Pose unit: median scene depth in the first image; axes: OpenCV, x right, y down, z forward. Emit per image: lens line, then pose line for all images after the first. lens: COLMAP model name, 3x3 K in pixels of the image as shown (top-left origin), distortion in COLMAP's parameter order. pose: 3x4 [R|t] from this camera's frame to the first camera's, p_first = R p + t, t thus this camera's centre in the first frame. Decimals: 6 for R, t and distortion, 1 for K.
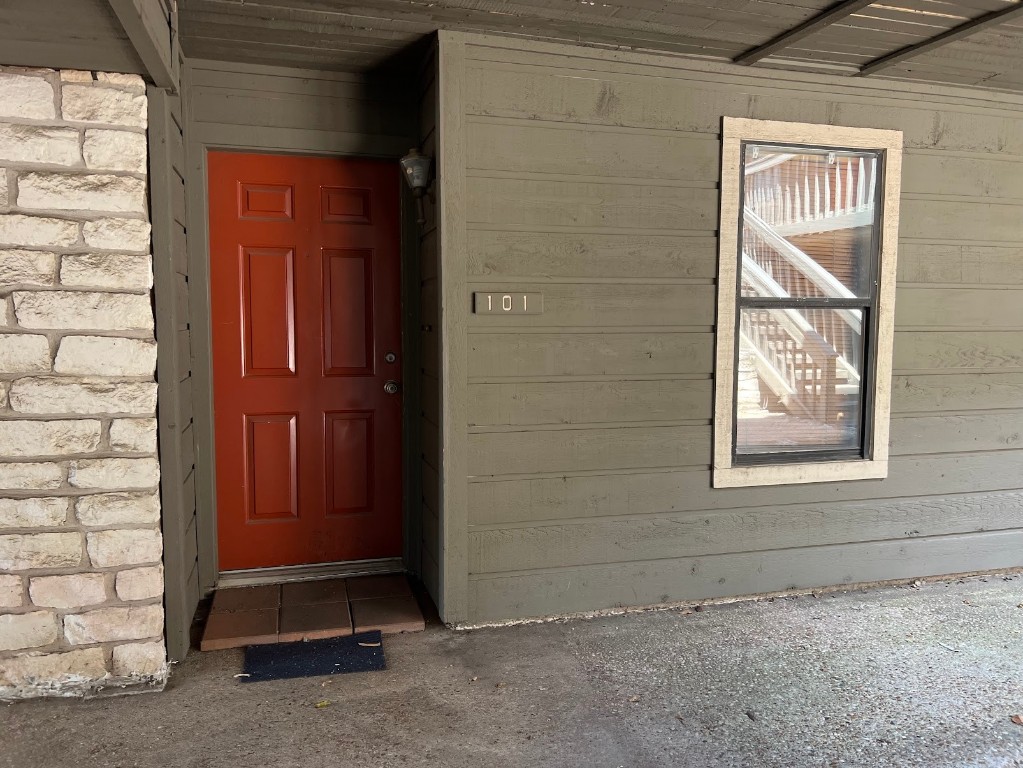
lens RADIAL K [[783.9, 0, 509.8], [0, 783.9, 383.0], [0, 0, 1]] dist [0.012371, 0.002834]
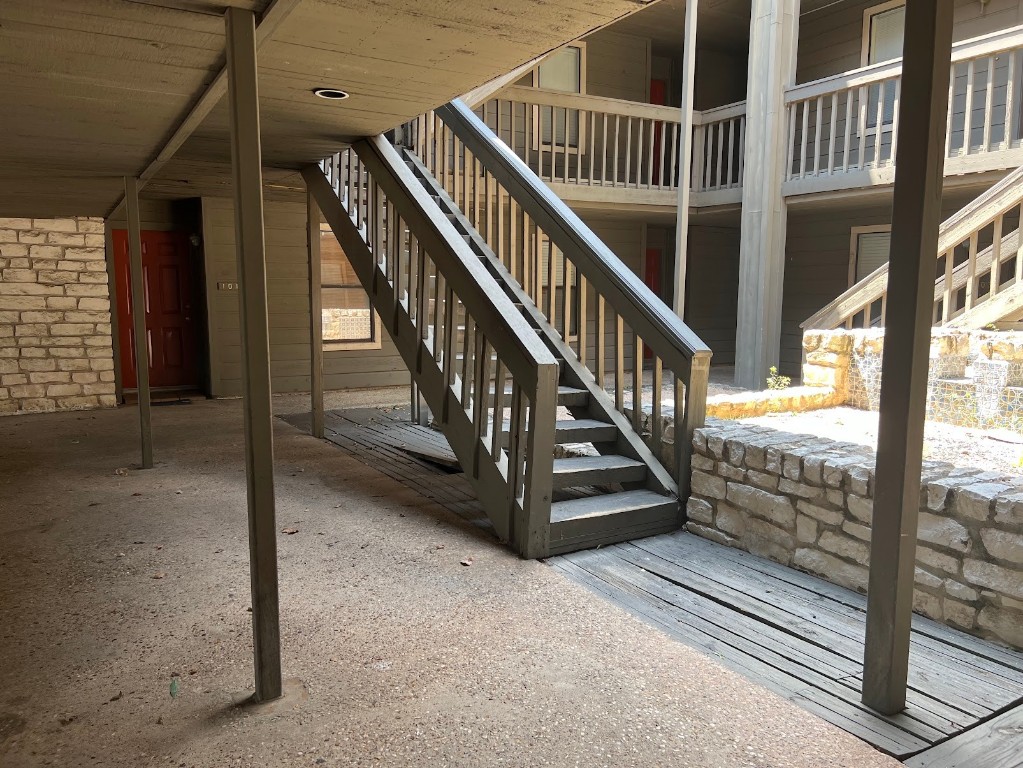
lens RADIAL K [[783.9, 0, 512.7], [0, 783.9, 387.8], [0, 0, 1]] dist [0.012371, 0.002834]
pose [[0.970831, -0.033117, 0.237466, 0.374916], [0.021832, 0.998511, 0.049996, 0.185632], [-0.238769, -0.043353, 0.970108, -2.555309]]
